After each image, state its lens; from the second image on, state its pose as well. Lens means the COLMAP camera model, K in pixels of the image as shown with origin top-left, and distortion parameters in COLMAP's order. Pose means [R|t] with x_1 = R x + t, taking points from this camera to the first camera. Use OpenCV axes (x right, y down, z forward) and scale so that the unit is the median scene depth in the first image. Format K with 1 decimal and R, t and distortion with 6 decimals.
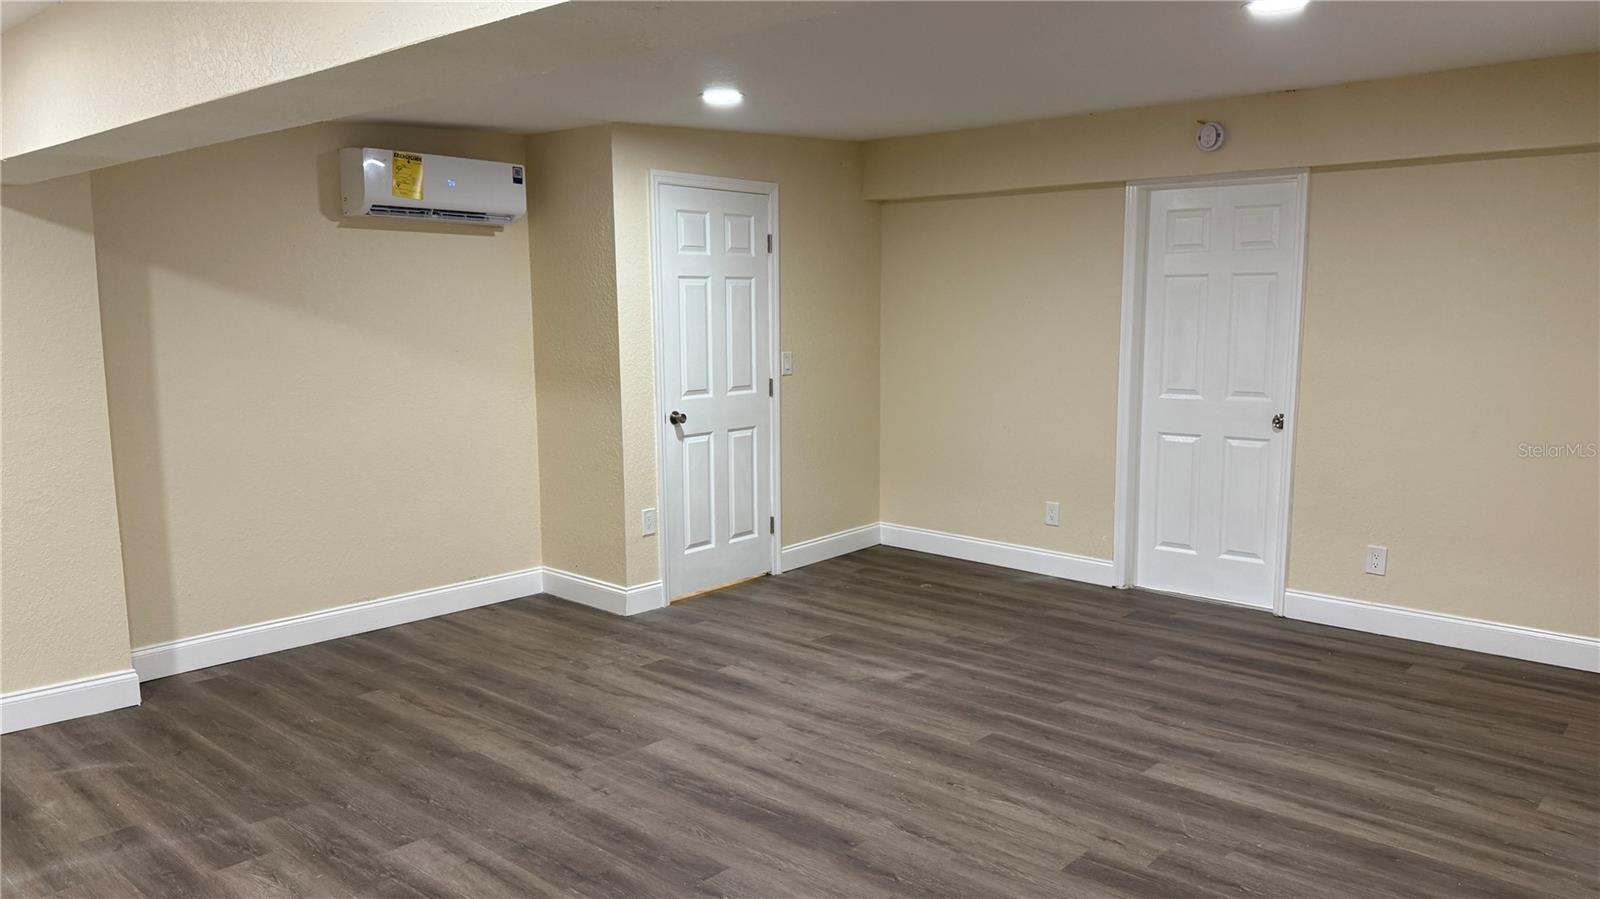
lens RADIAL K [[1128.3, 0, 804.7], [0, 1128.3, 461.7], [0, 0, 1]] dist [0.089872, -0.122287]
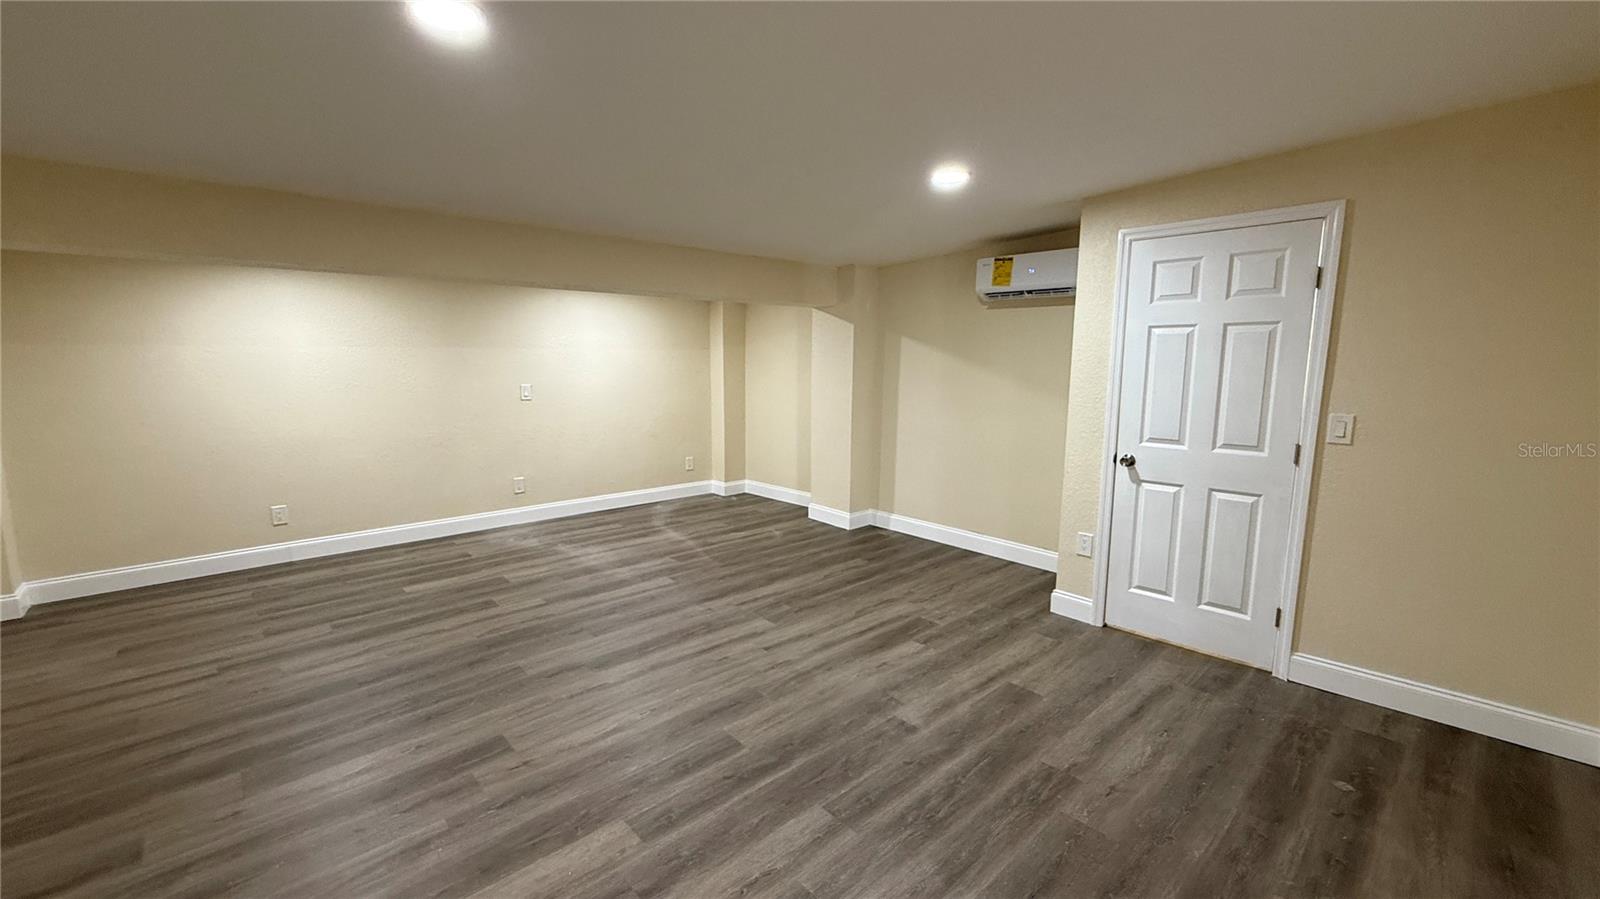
lens RADIAL K [[643.1, 0, 793.6], [0, 643.1, 446.2], [0, 0, 1]] dist [0.003836, -0.000367]
pose [[-0.093773, 0.139152, -0.985821, 0.593058], [-0.145352, 0.977661, 0.151827, -0.114552], [0.984926, 0.157528, -0.071452, 0.853211]]
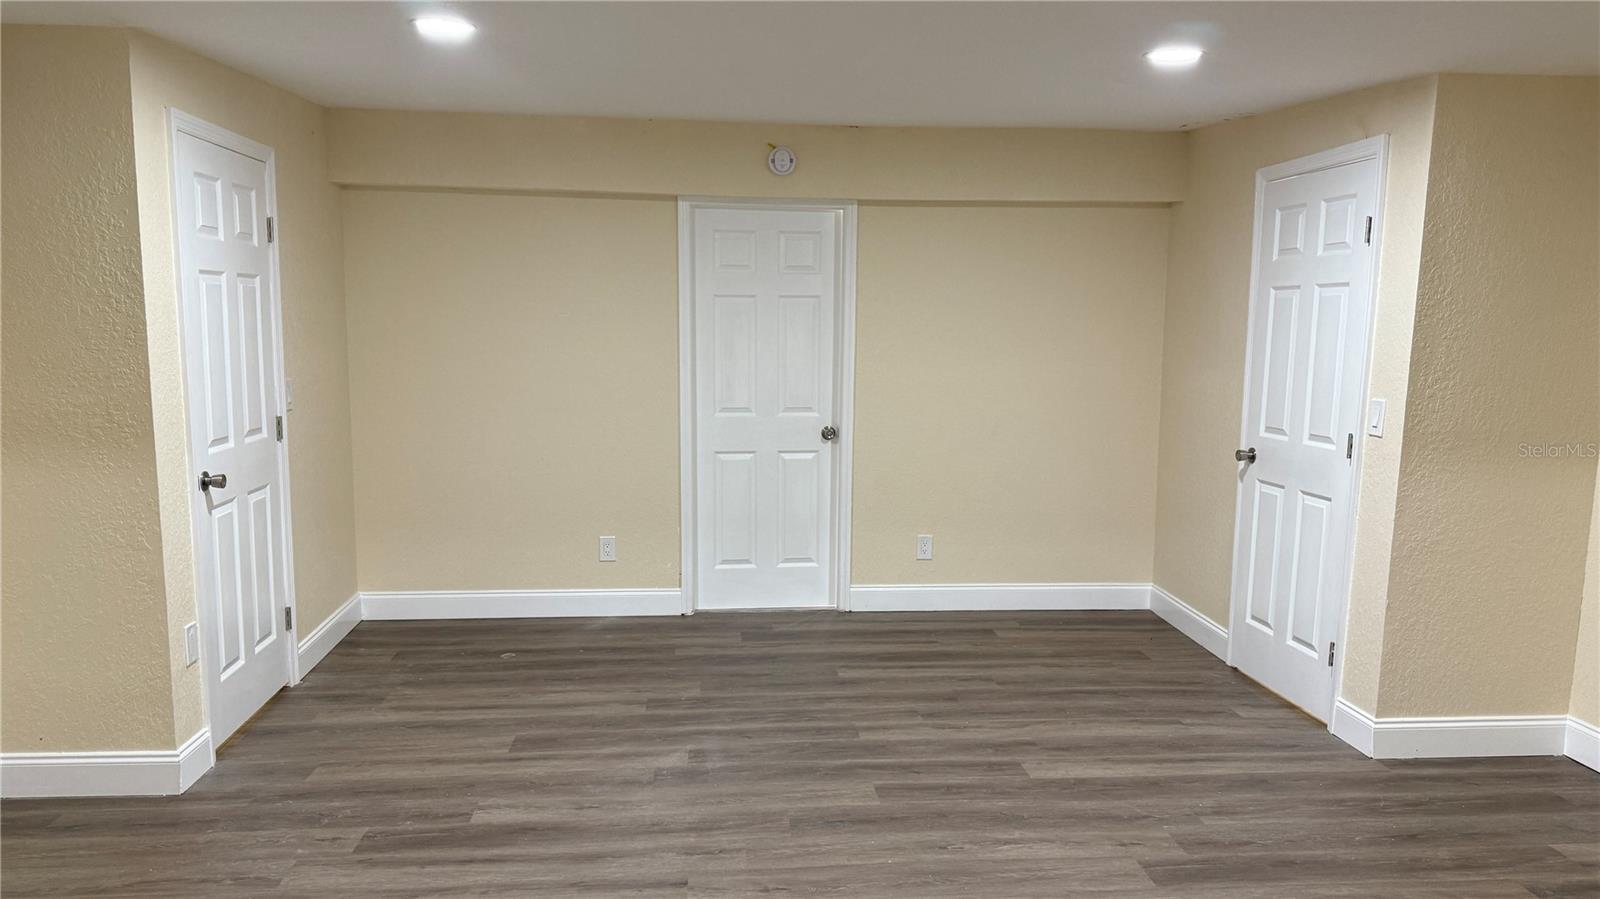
lens RADIAL K [[1128.3, 0, 806.1], [0, 1128.3, 457.9], [0, 0, 1]] dist [0.089872, -0.122287]
pose [[0.680324, -0.076853, 0.728871, -0.427060], [0.091159, 0.995638, 0.019893, -0.039502], [-0.727220, 0.052910, 0.684362, 0.322940]]
